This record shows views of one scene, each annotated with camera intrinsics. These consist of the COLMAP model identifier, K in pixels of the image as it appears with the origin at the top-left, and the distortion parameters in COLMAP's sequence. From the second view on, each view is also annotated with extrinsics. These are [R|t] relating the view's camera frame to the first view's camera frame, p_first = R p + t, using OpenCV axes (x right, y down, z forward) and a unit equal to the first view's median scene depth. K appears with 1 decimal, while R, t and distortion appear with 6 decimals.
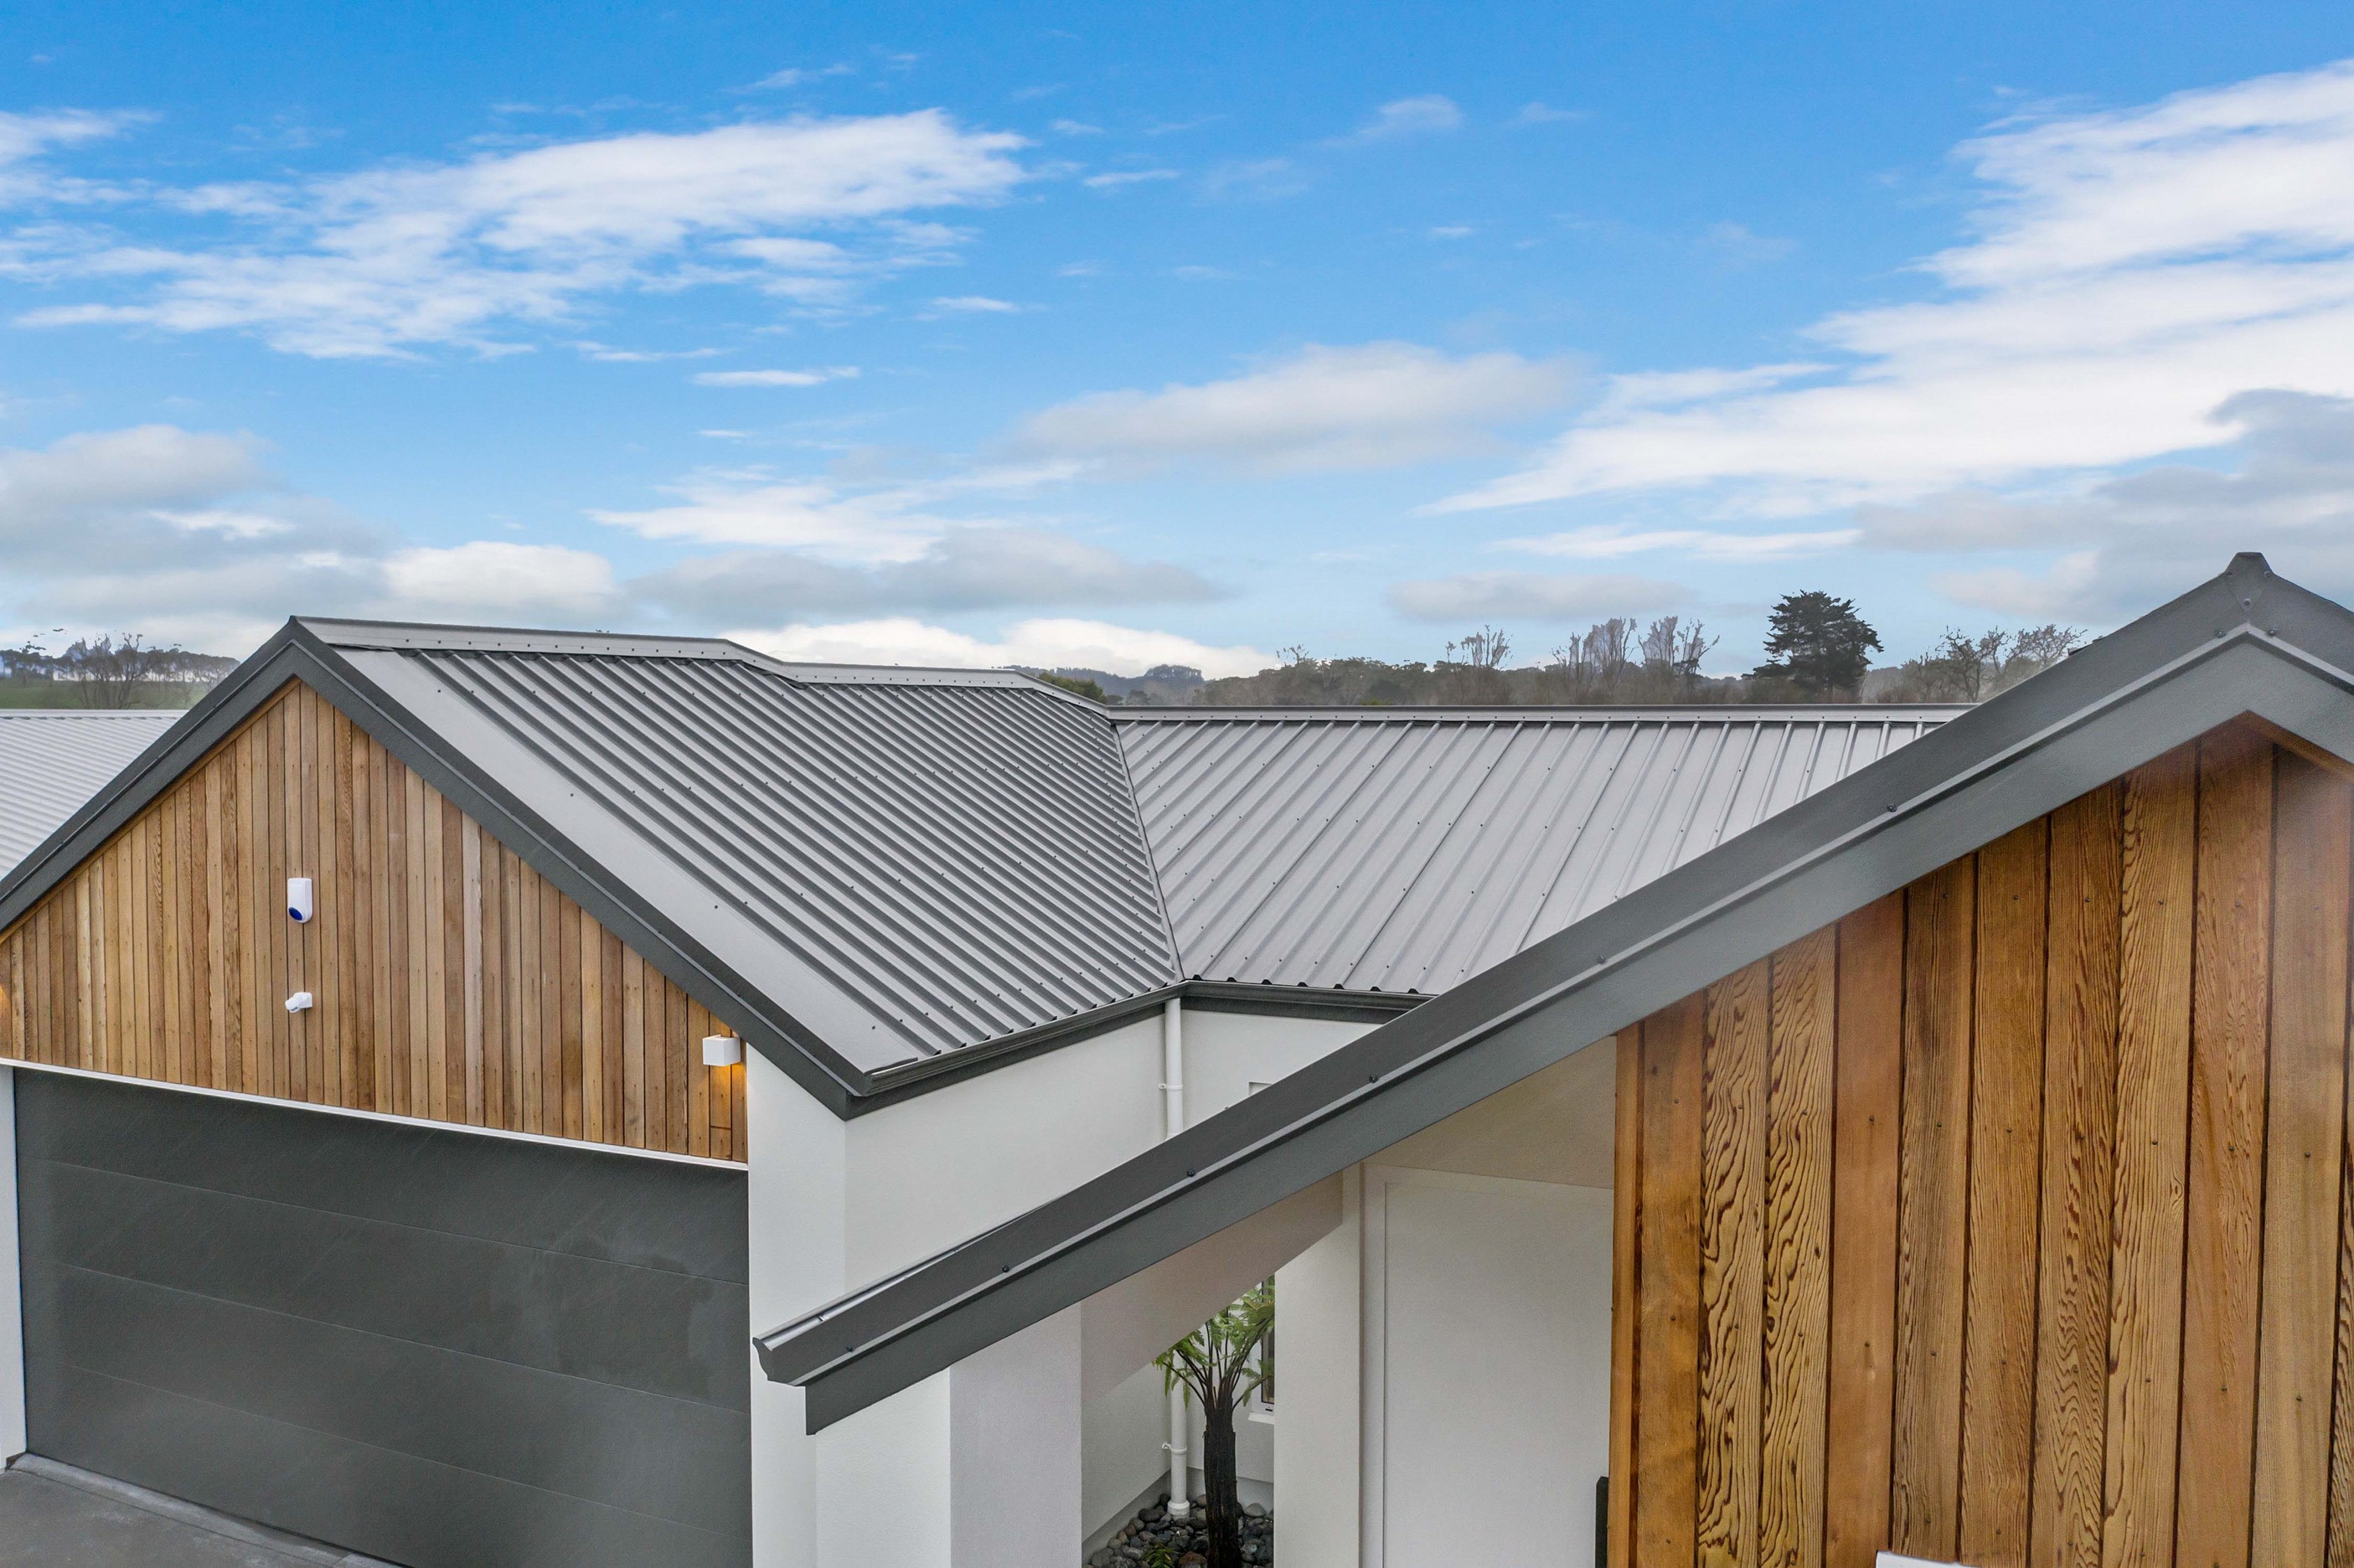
lens RADIAL K [[1852.1, 0, 1177.0], [0, 1852.1, 784.0], [0, 0, 1]] dist [-0.029400, 0.000377]
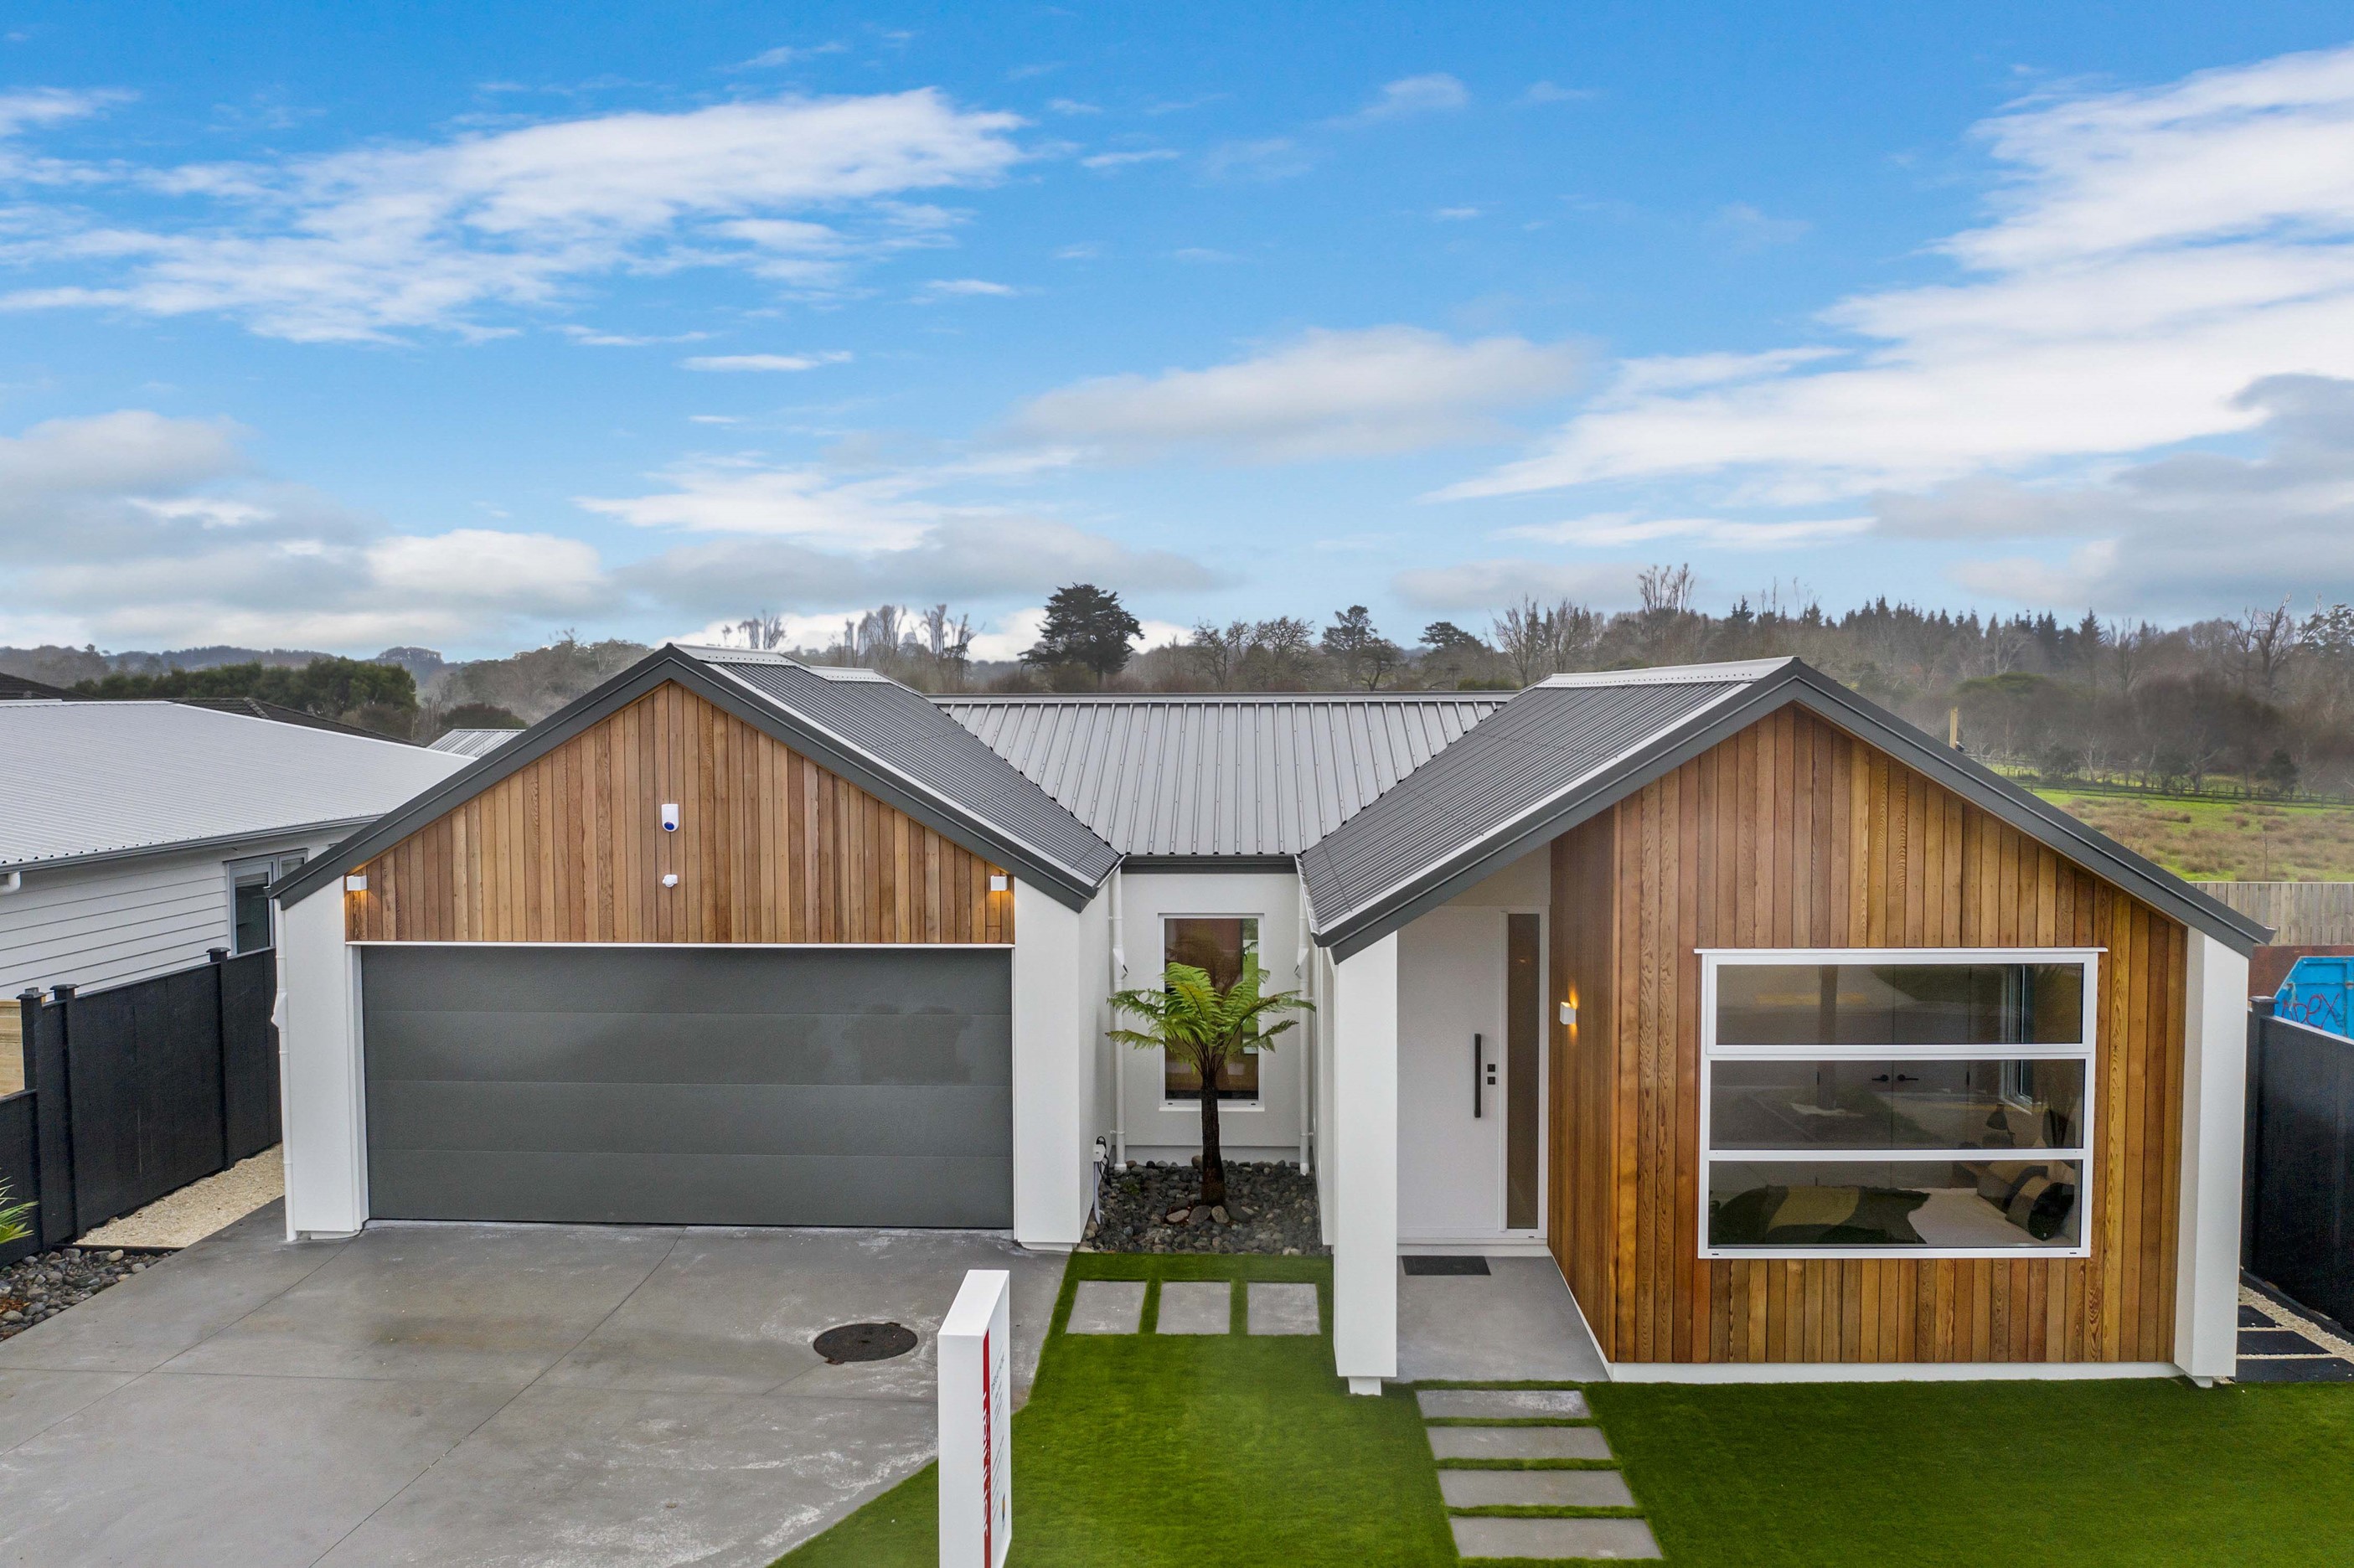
lens RADIAL K [[1852.1, 0, 1177.0], [0, 1852.1, 784.0], [0, 0, 1]] dist [-0.029400, 0.000377]
pose [[0.919705, -0.024559, 0.391840, -0.702468], [0.020973, 0.999690, 0.013430, 0.020900], [-0.392048, -0.004134, 0.919935, -0.674776]]
